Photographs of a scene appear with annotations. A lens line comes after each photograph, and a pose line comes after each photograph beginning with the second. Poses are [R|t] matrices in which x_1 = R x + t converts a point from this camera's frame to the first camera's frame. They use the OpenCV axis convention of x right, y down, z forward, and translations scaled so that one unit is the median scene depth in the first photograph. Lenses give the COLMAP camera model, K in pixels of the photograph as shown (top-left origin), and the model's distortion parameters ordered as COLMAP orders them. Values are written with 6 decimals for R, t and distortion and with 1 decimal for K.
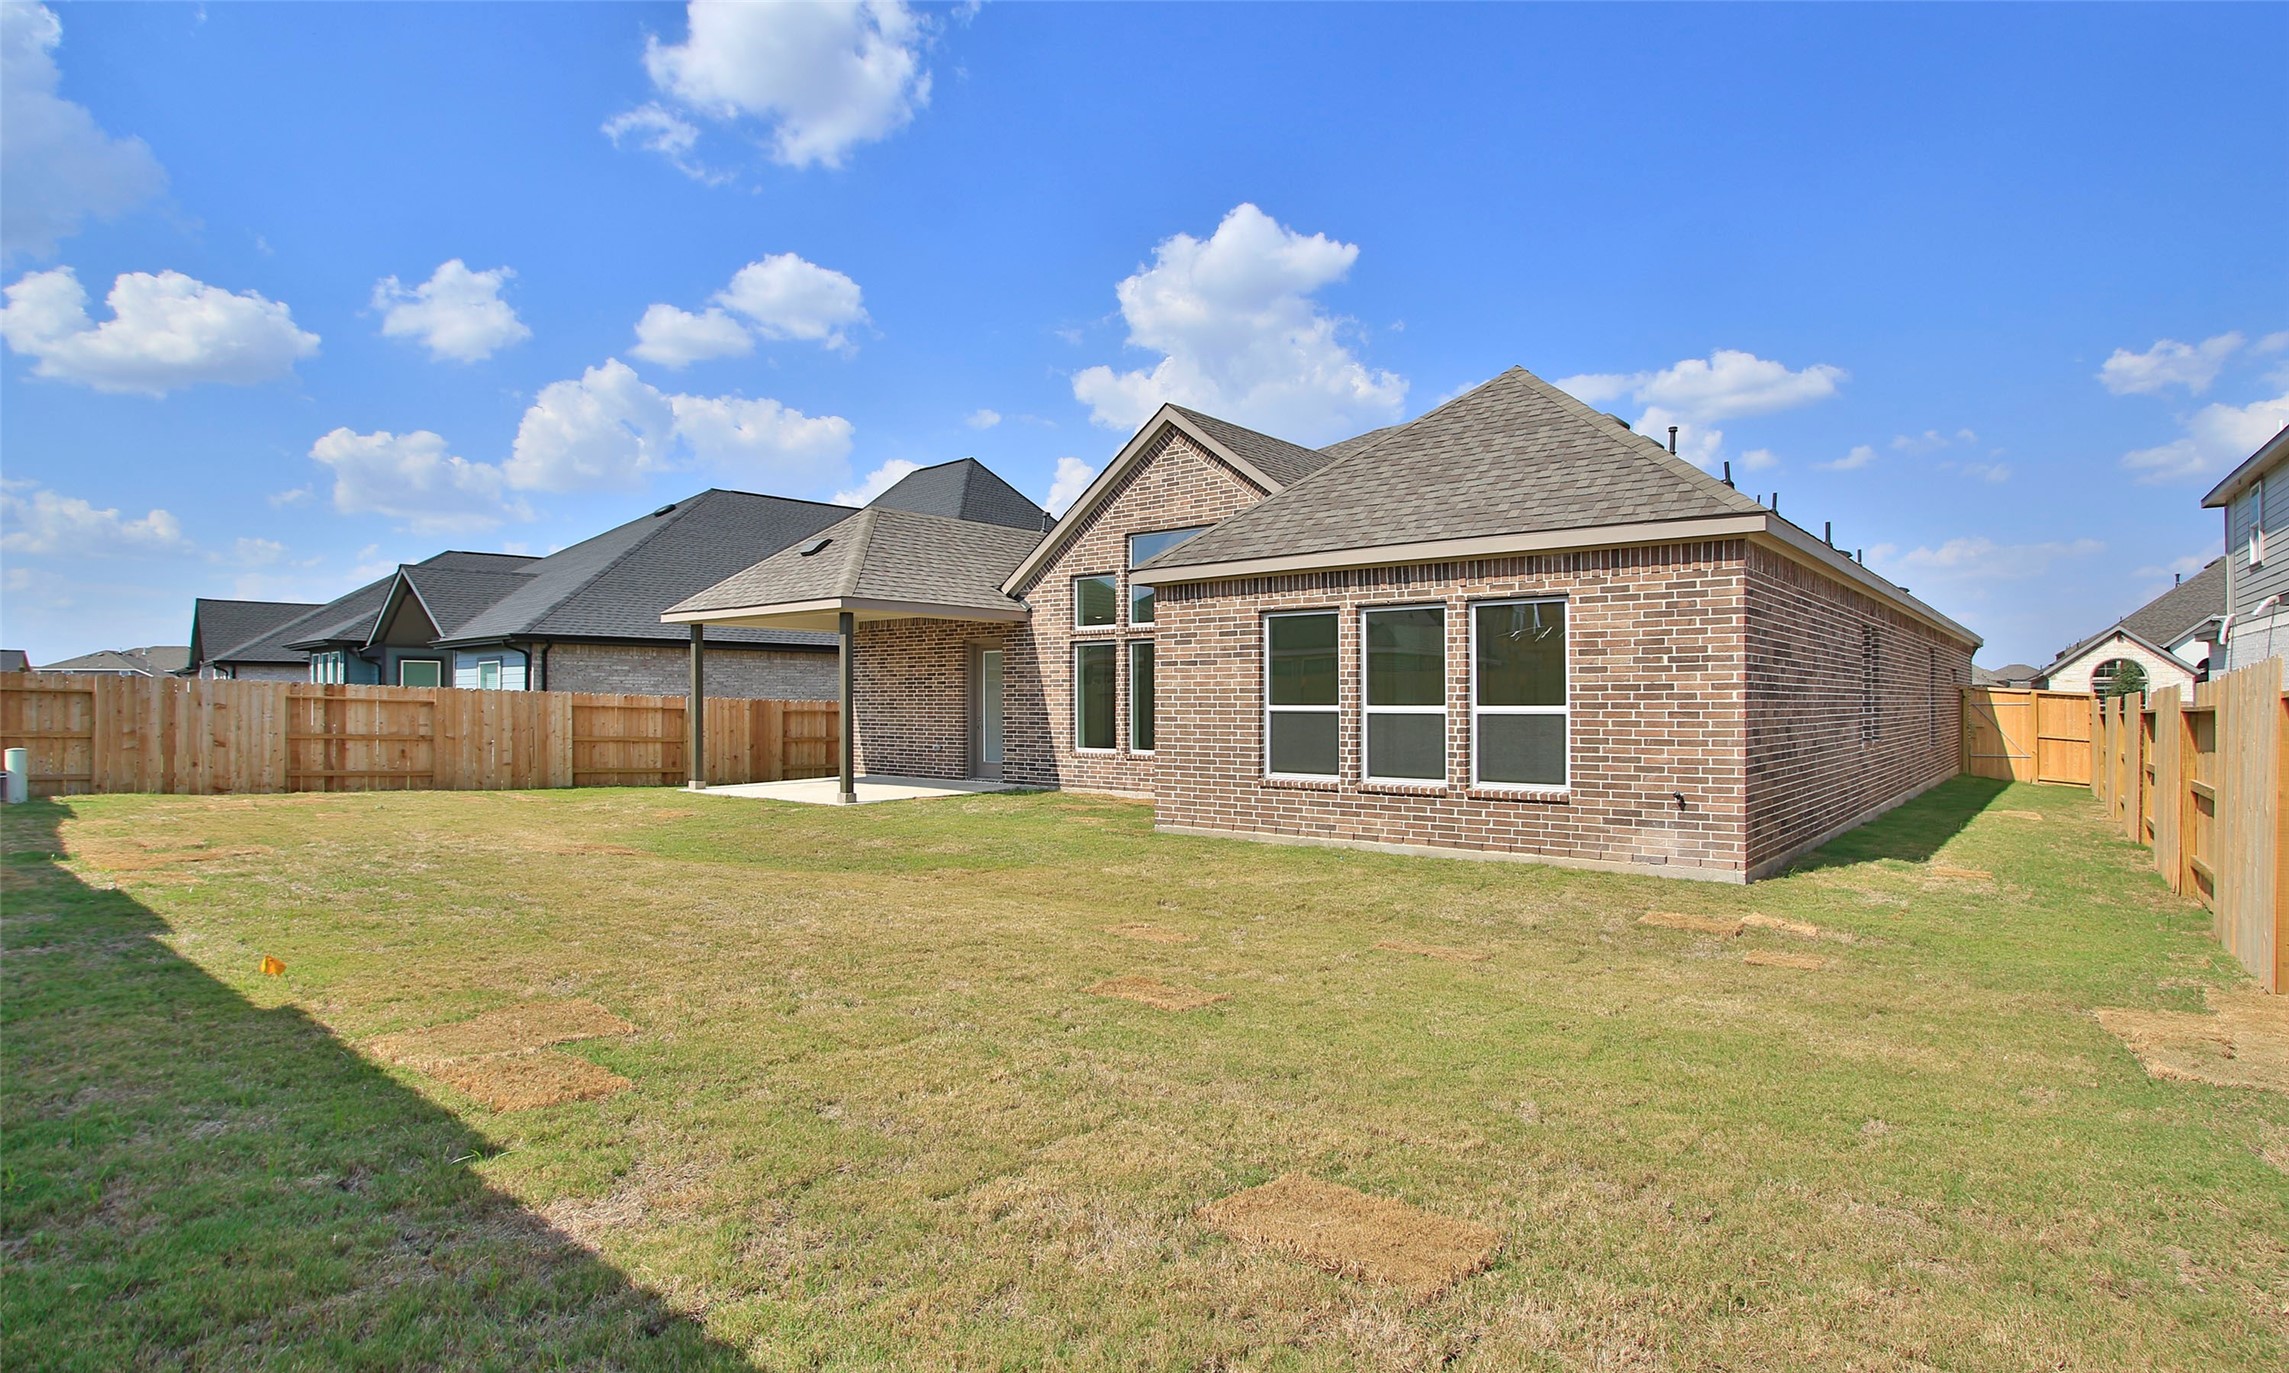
lens RADIAL K [[1172.2, 0, 1127.9], [0, 1172.2, 717.2], [0, 0, 1]] dist [-0.032631, 0.009813]
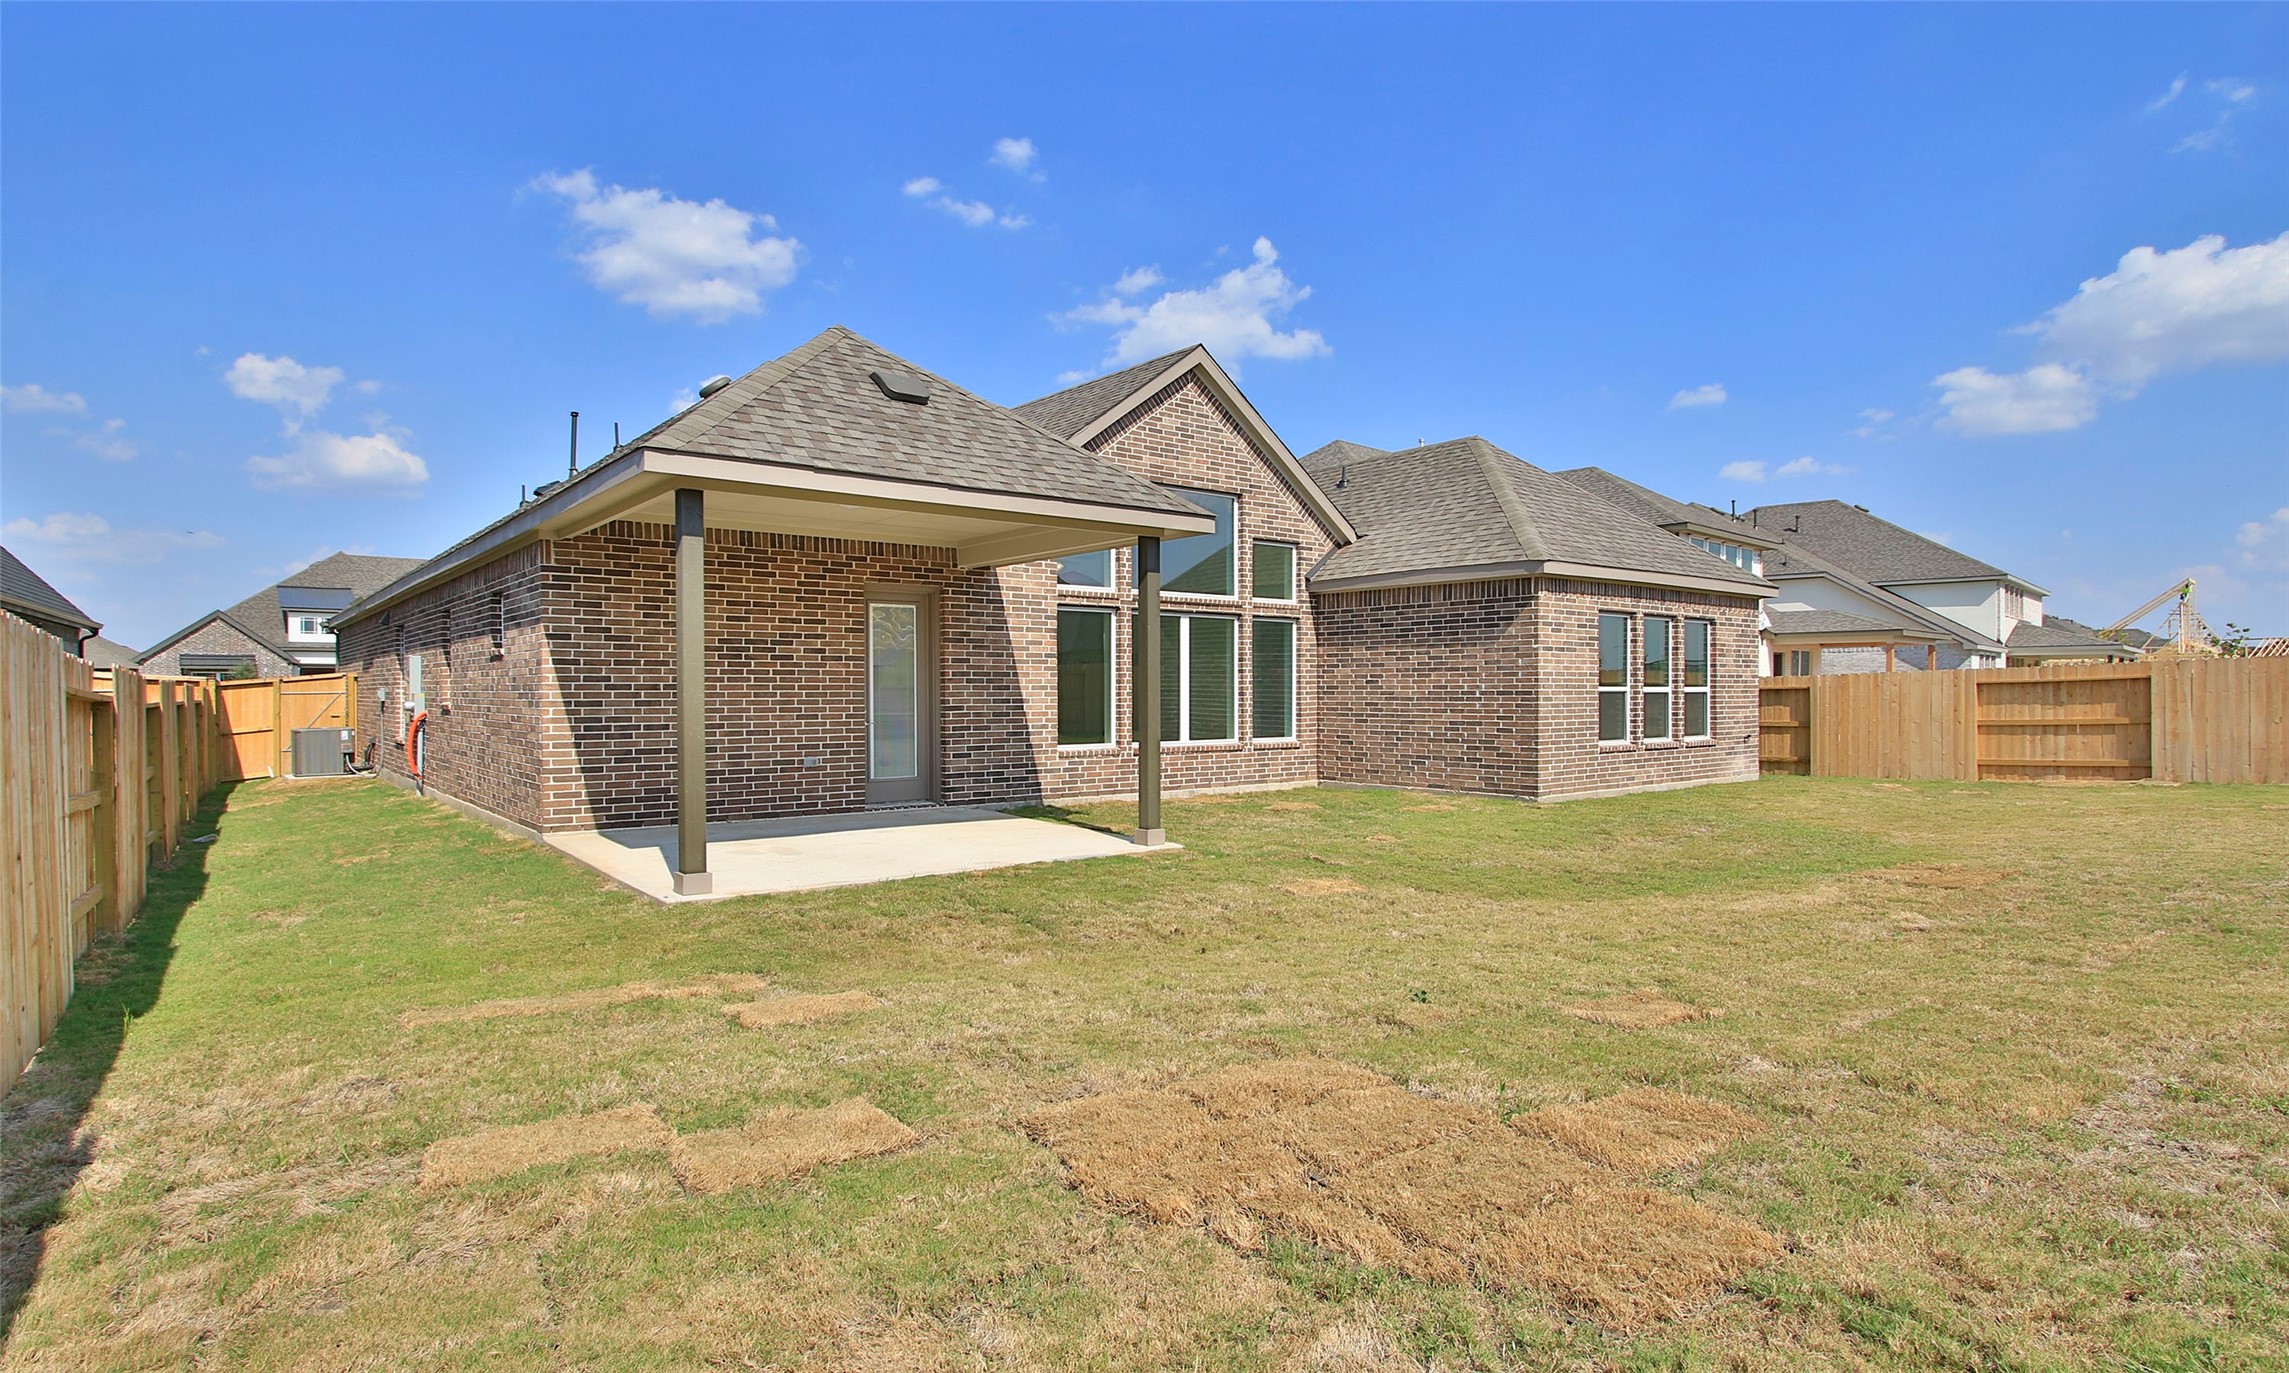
lens RADIAL K [[1172.2, 0, 1127.9], [0, 1172.2, 717.2], [0, 0, 1]] dist [-0.032631, 0.009813]
pose [[0.209882, -0.022783, 0.977461, -1.299473], [0.014388, 0.999692, 0.020212, -0.010859], [-0.977621, 0.009822, 0.210145, 1.345166]]
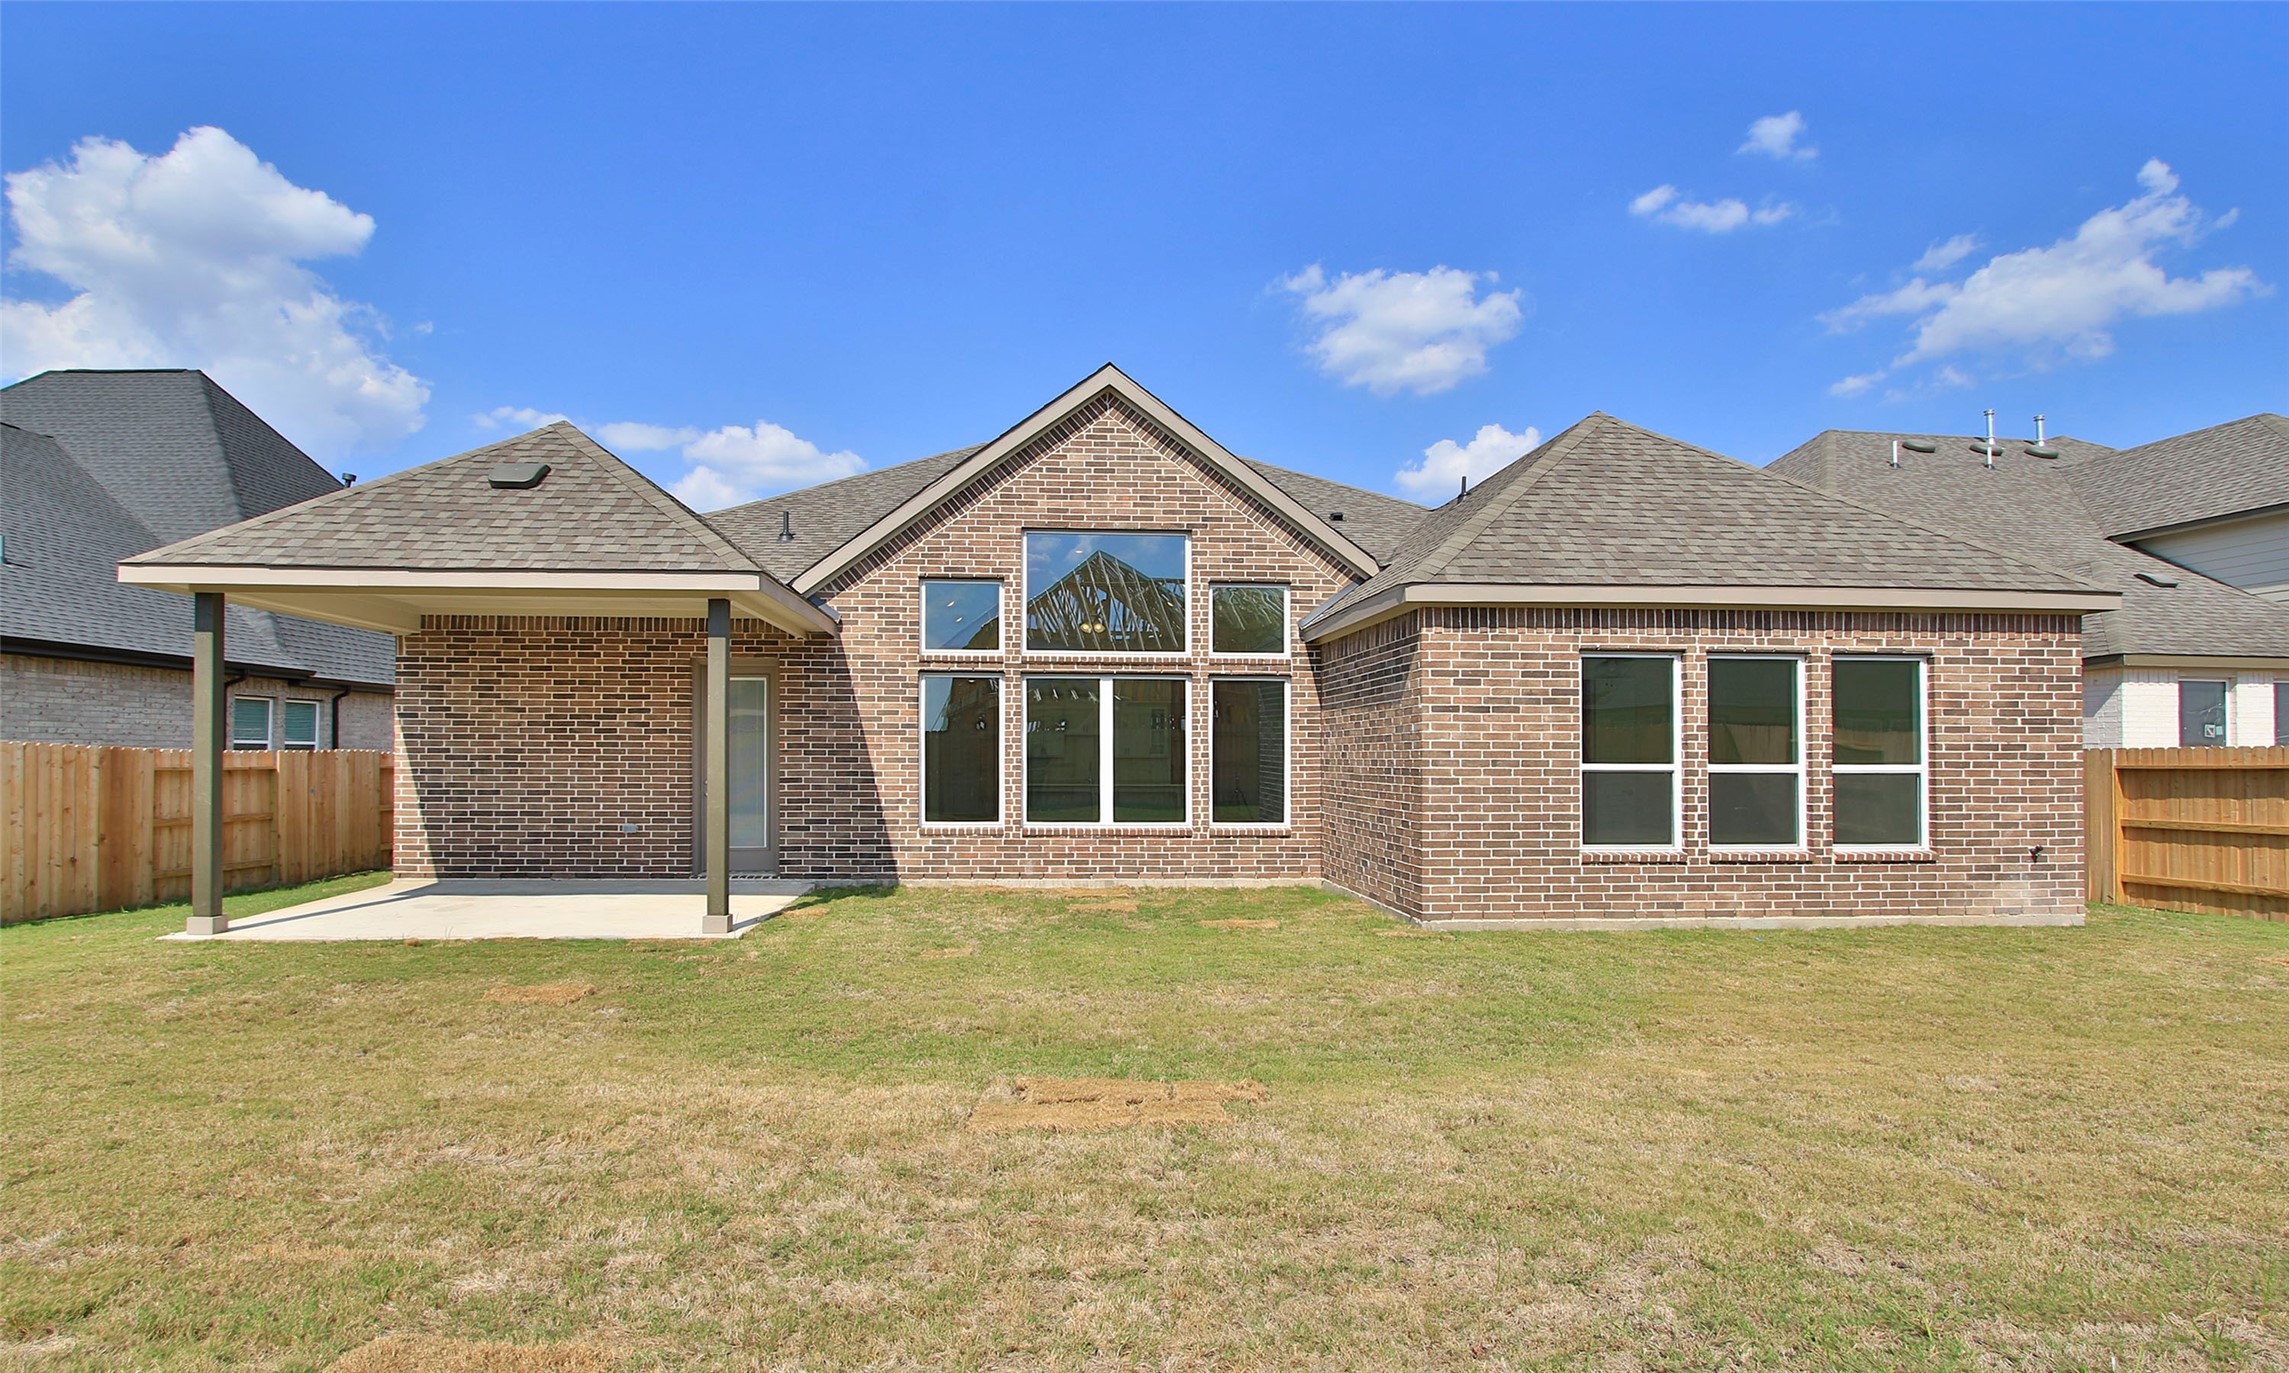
lens RADIAL K [[1192.5, 0, 1115.5], [0, 1192.5, 756.0], [0, 0, 1]] dist [-0.028122, 0.011118]
pose [[0.727061, 0.003826, 0.686562, -0.759915], [0.004401, 0.999938, -0.010233, -0.009137], [-0.686558, 0.010461, 0.726999, 0.678661]]
